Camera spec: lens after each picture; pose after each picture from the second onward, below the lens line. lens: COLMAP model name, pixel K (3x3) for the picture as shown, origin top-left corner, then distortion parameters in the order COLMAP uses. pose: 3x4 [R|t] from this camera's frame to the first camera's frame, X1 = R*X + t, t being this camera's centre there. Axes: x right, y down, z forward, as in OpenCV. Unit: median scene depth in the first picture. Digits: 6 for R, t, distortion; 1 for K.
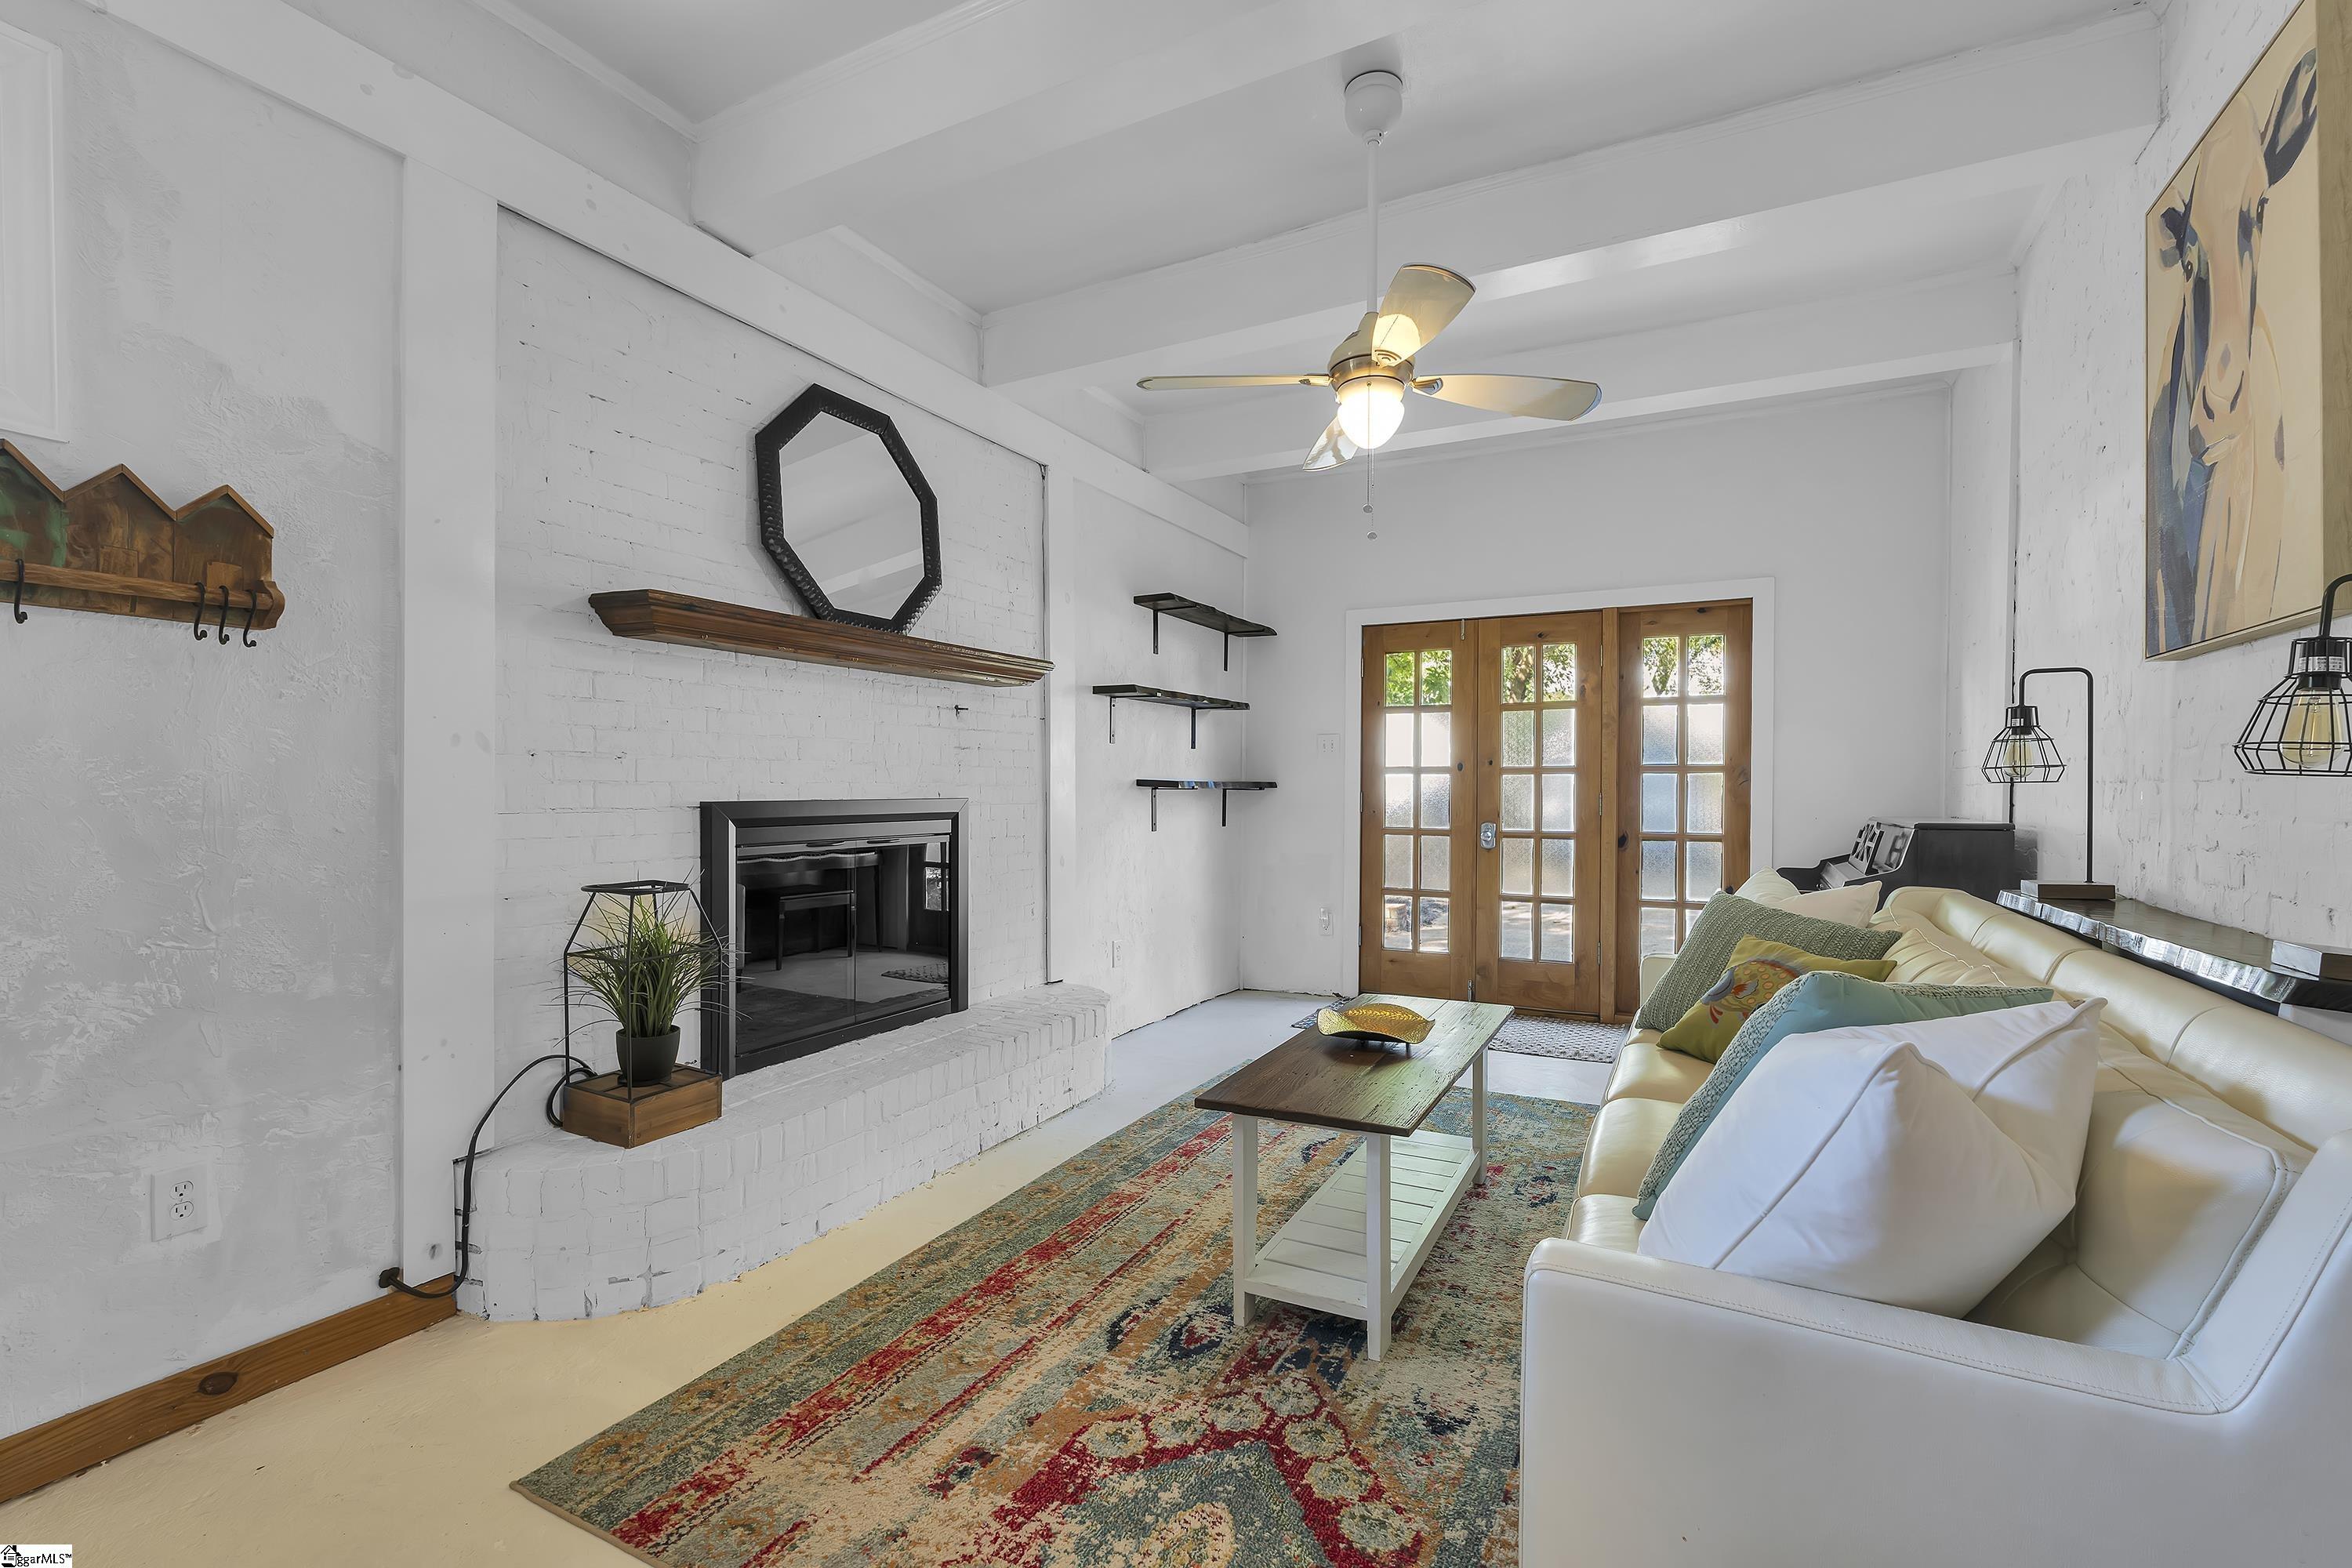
lens RADIAL K [[1045.6, 0, 1176.0], [0, 1045.6, 784.0], [0, 0, 1]] dist [-0.000874, 0.000164]
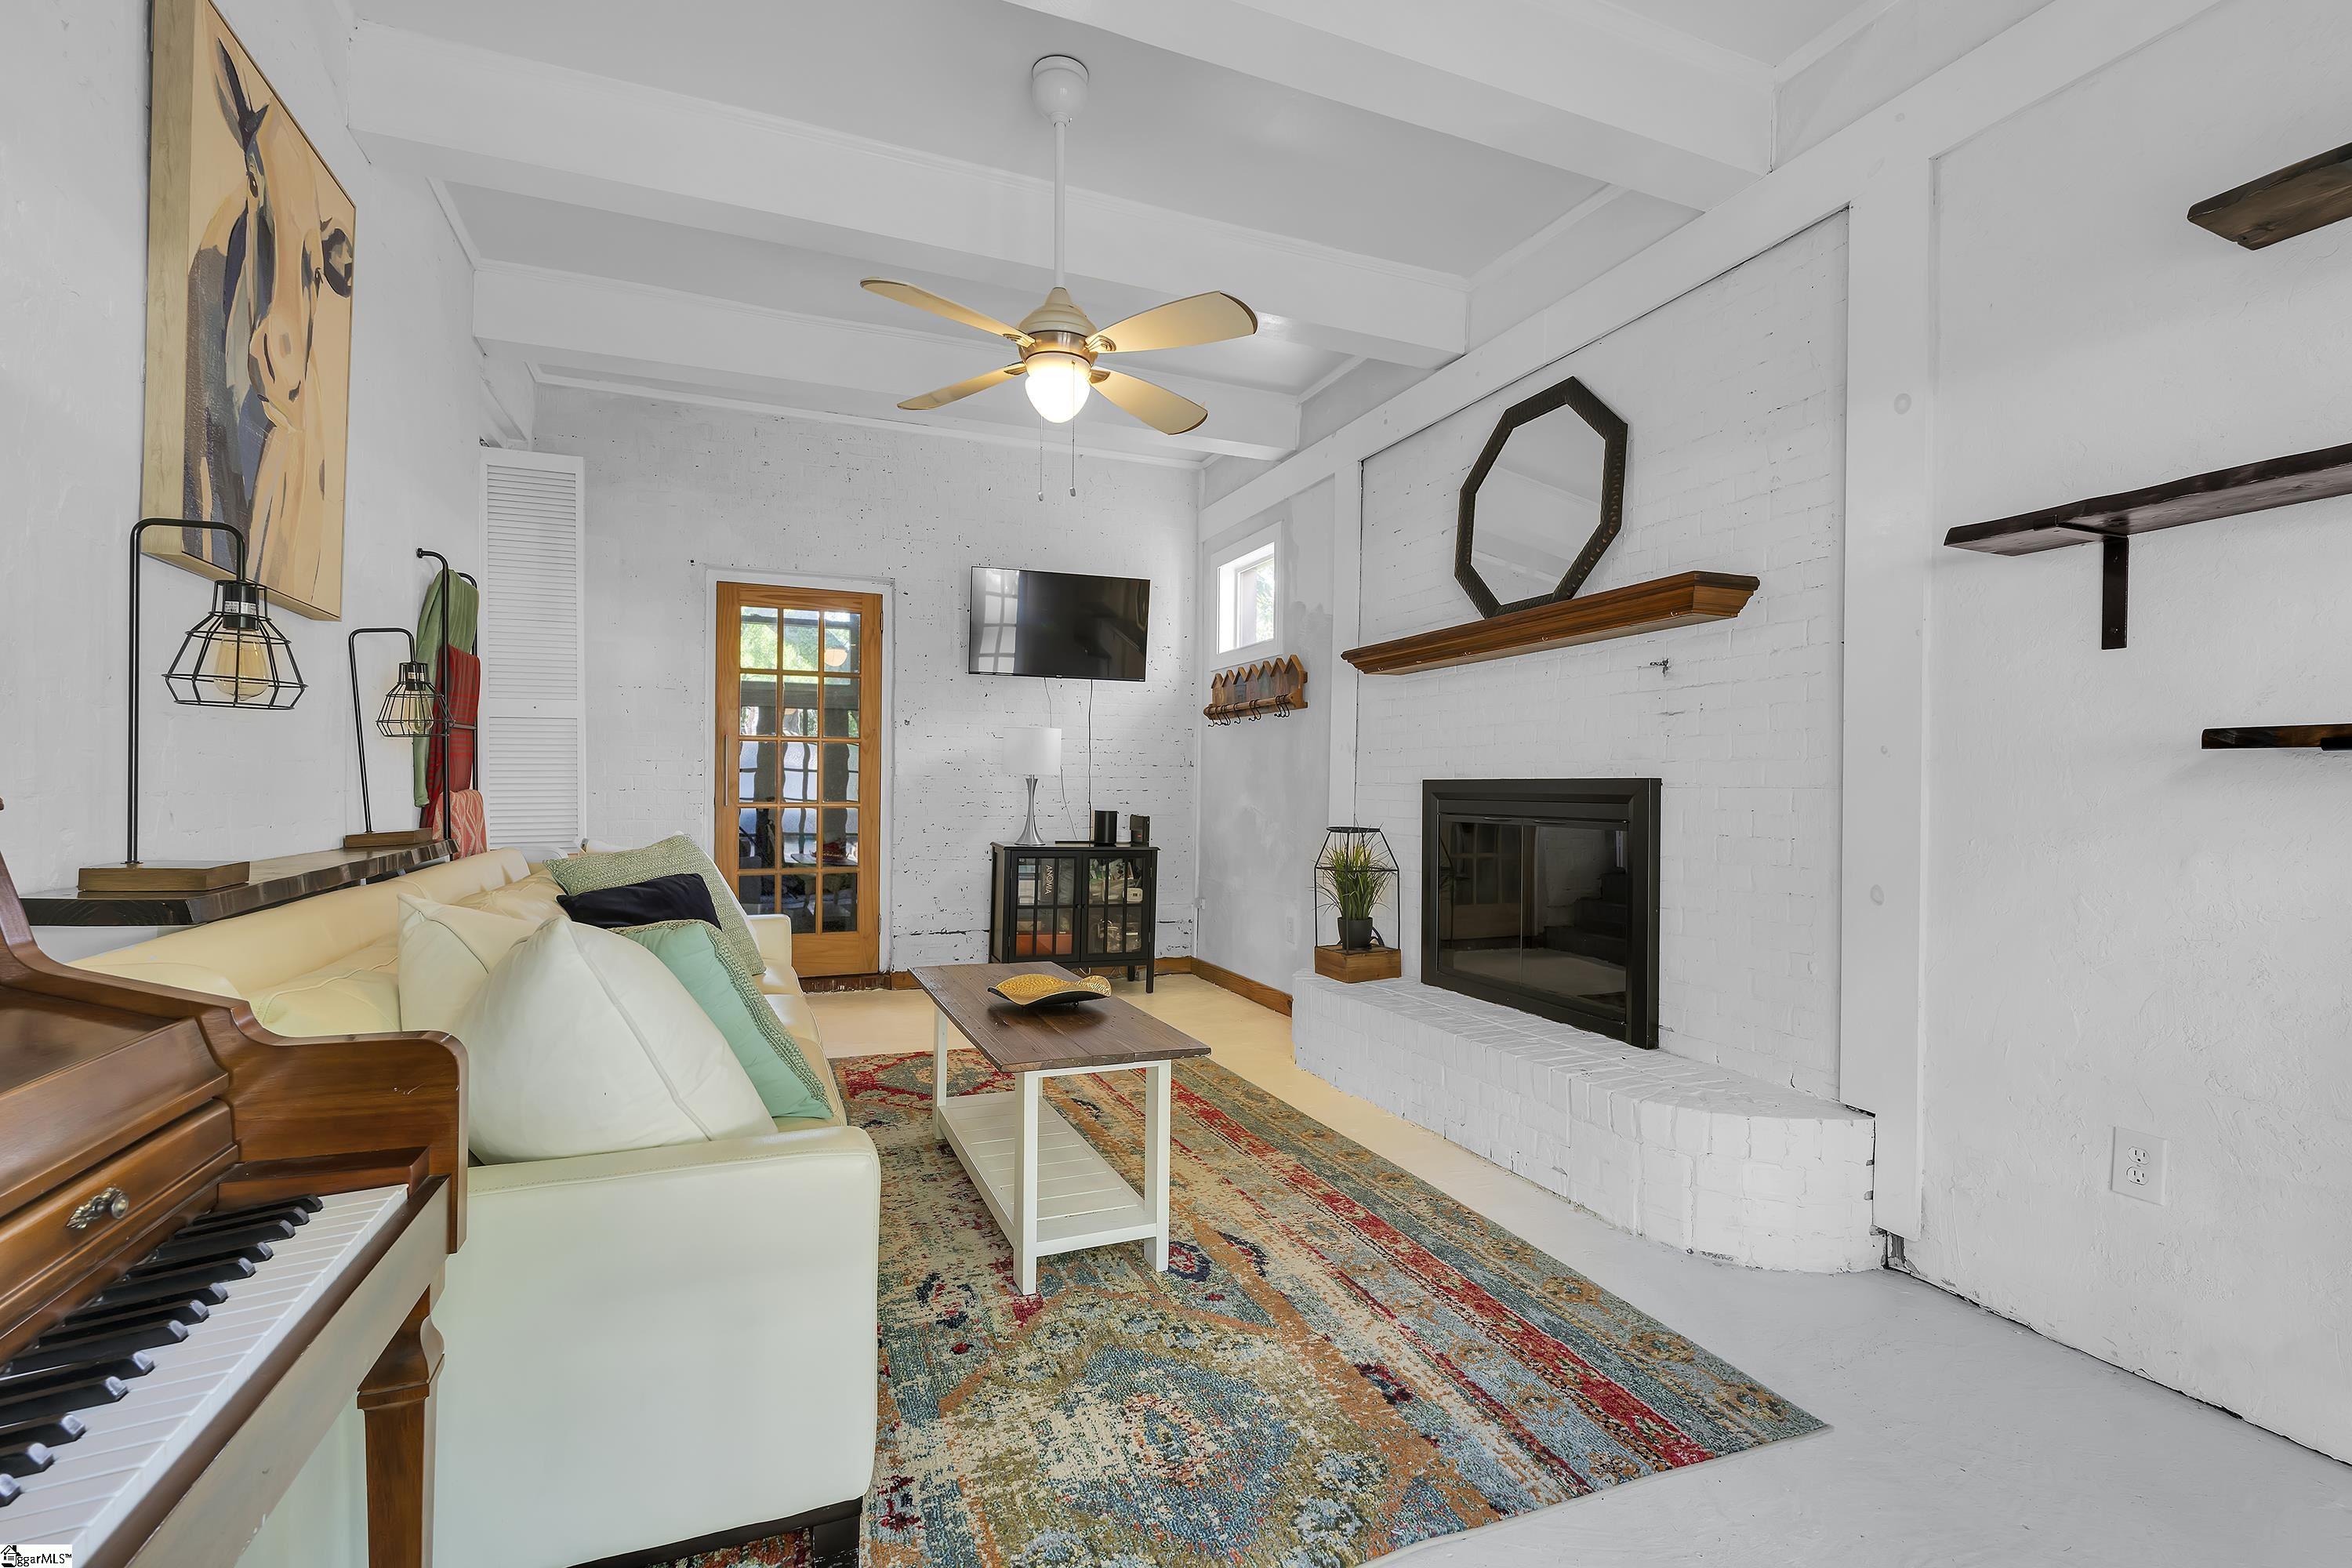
lens RADIAL K [[1045.6, 0, 1176.0], [0, 1045.6, 784.0], [0, 0, 1]] dist [-0.000874, 0.000164]
pose [[-0.645898, -0.018265, -0.763205, 0.811842], [-0.017169, 0.999808, -0.009397, 0.040620], [0.763231, 0.007034, -0.646088, 1.609062]]
